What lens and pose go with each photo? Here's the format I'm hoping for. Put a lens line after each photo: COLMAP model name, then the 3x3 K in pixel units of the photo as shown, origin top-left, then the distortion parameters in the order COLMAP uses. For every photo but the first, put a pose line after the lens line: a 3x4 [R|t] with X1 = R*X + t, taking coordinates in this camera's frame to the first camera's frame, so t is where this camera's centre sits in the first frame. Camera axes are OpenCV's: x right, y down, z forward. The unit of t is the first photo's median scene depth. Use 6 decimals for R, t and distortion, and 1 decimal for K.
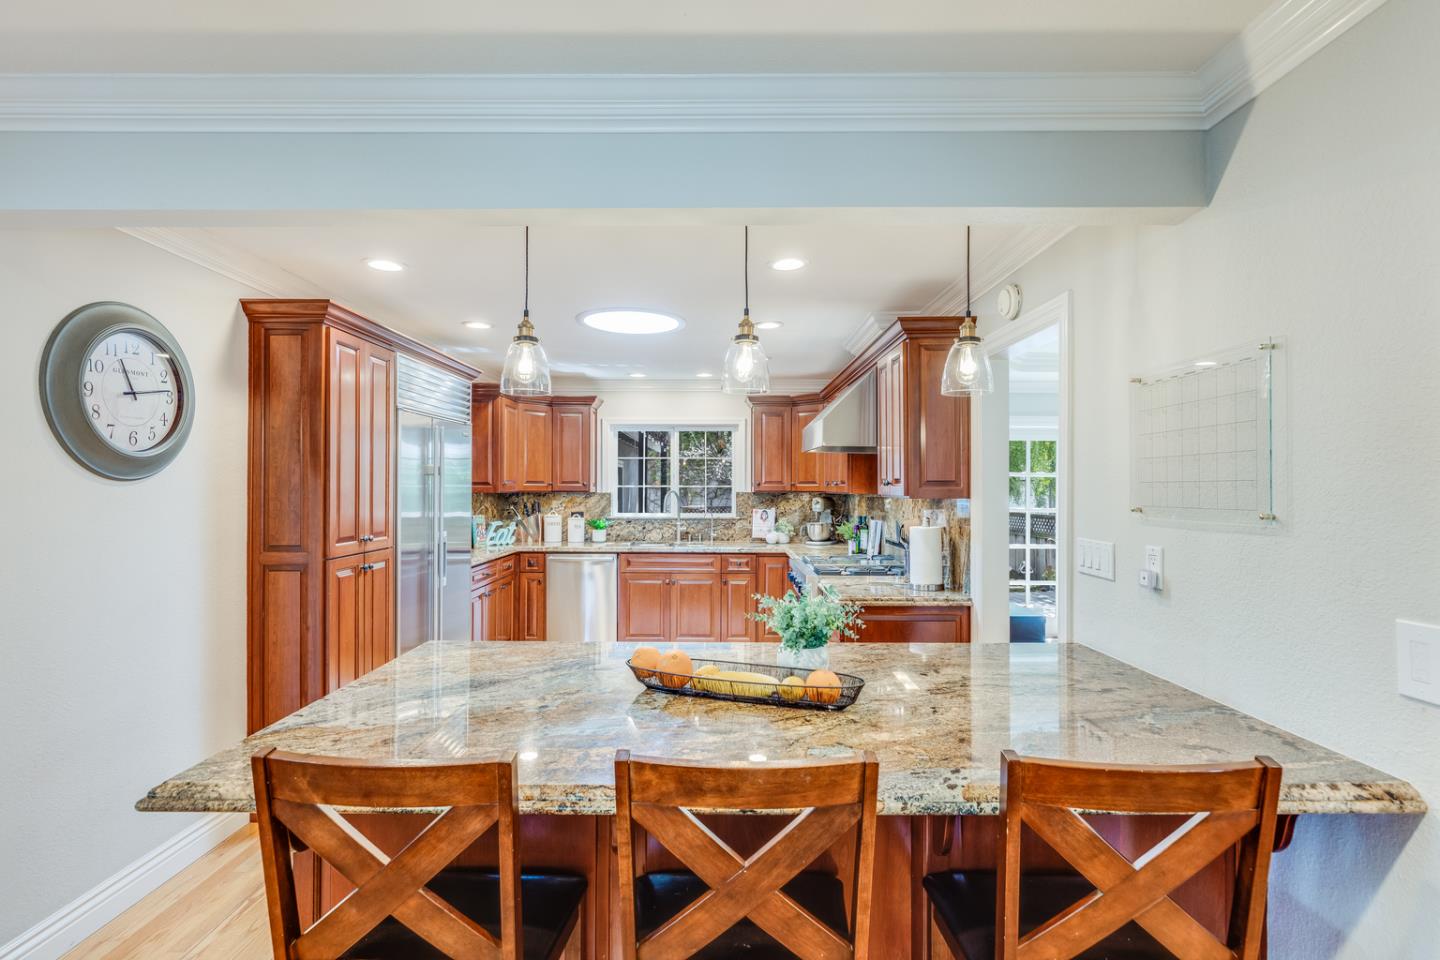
lens RADIAL K [[689.9, 0, 720.5], [0, 689.9, 481.3], [0, 0, 1]] dist [-0.006843, 0.001630]
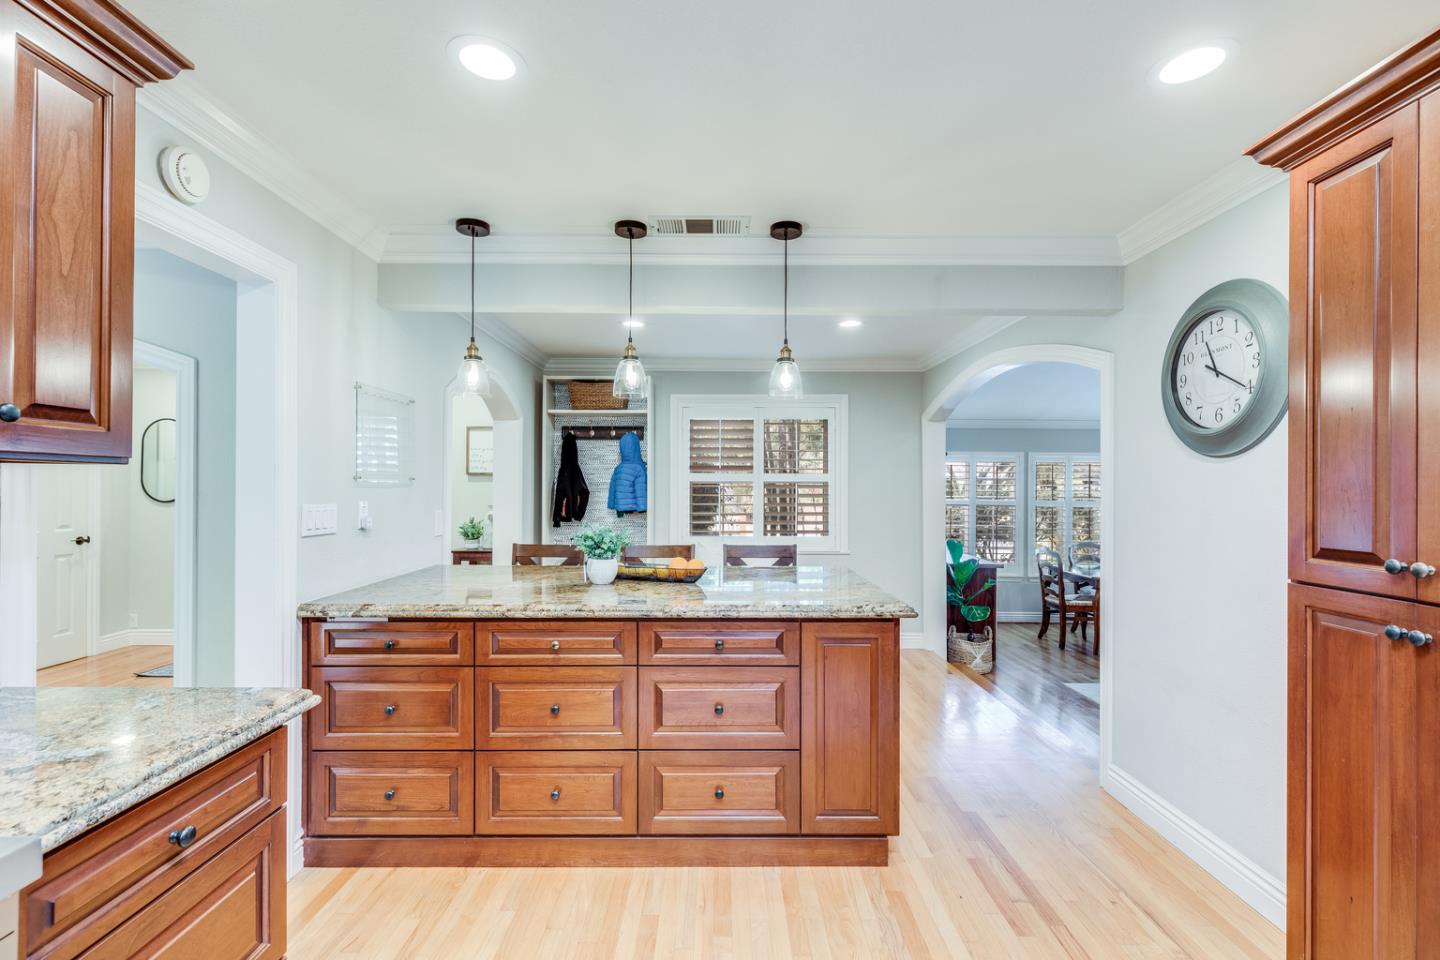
lens RADIAL K [[645.2, 0, 717.8], [0, 645.2, 487.6], [0, 0, 1]] dist [0.003499, -0.000780]
pose [[-0.999959, -0.007234, 0.005480, -0.050535], [-0.007267, 0.999956, -0.005876, 0.022004], [-0.005437, -0.005915, -0.999968, 0.782174]]
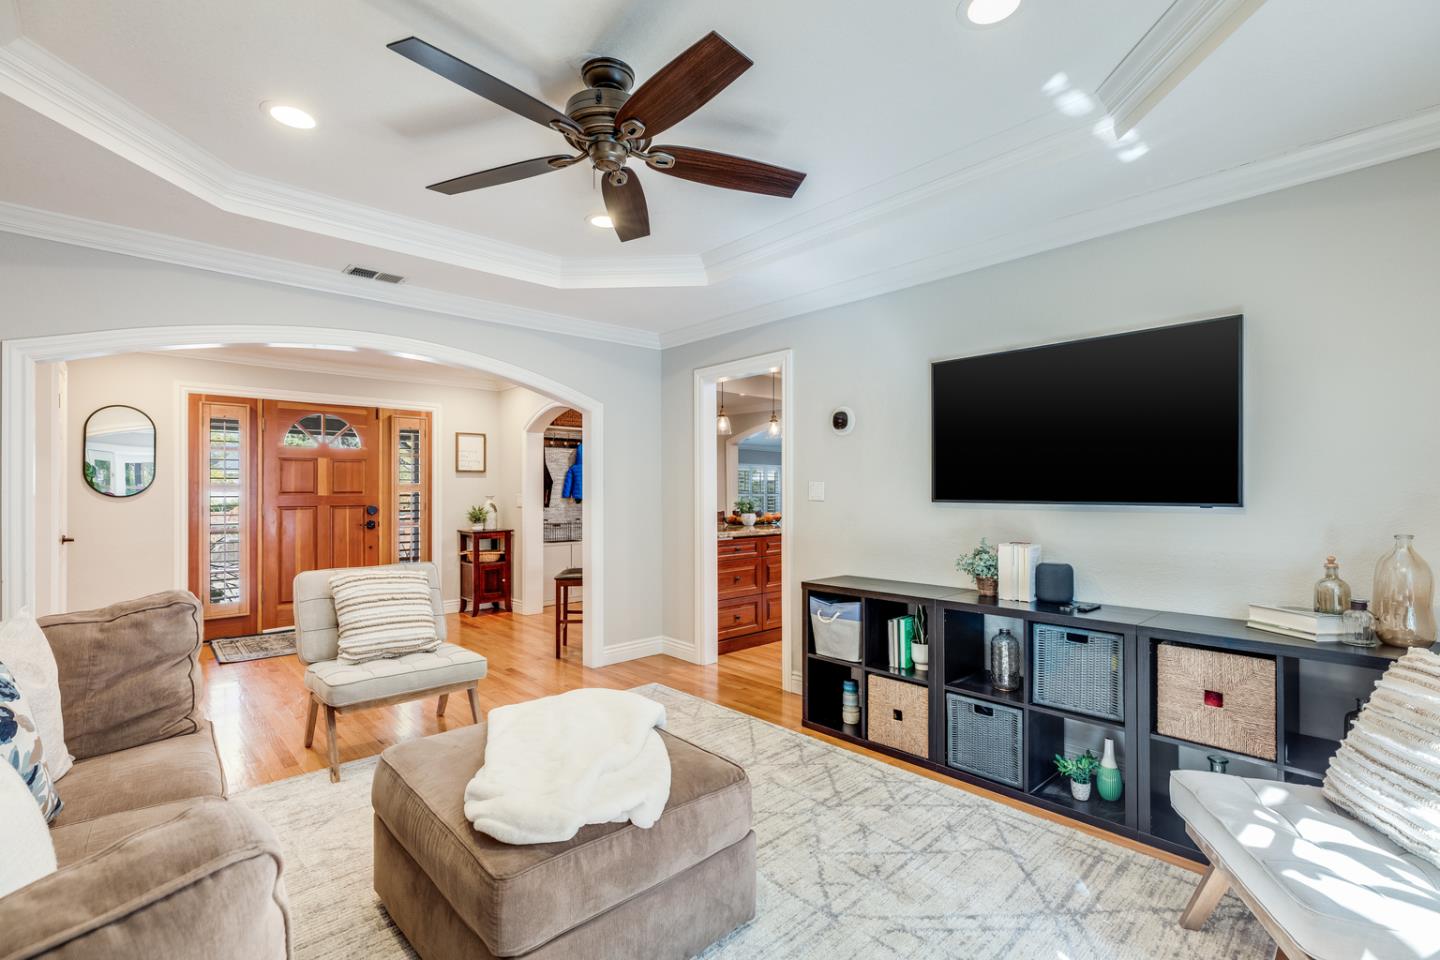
lens RADIAL K [[637.1, 0, 695.7], [0, 637.1, 485.5], [0, 0, 1]] dist [-0.012445, -0.000015]
pose [[-0.748503, -0.010470, -0.663048, 0.753848], [0.000424, 0.999868, -0.016266, 0.045203], [0.663131, -0.012456, -0.748400, 0.990791]]
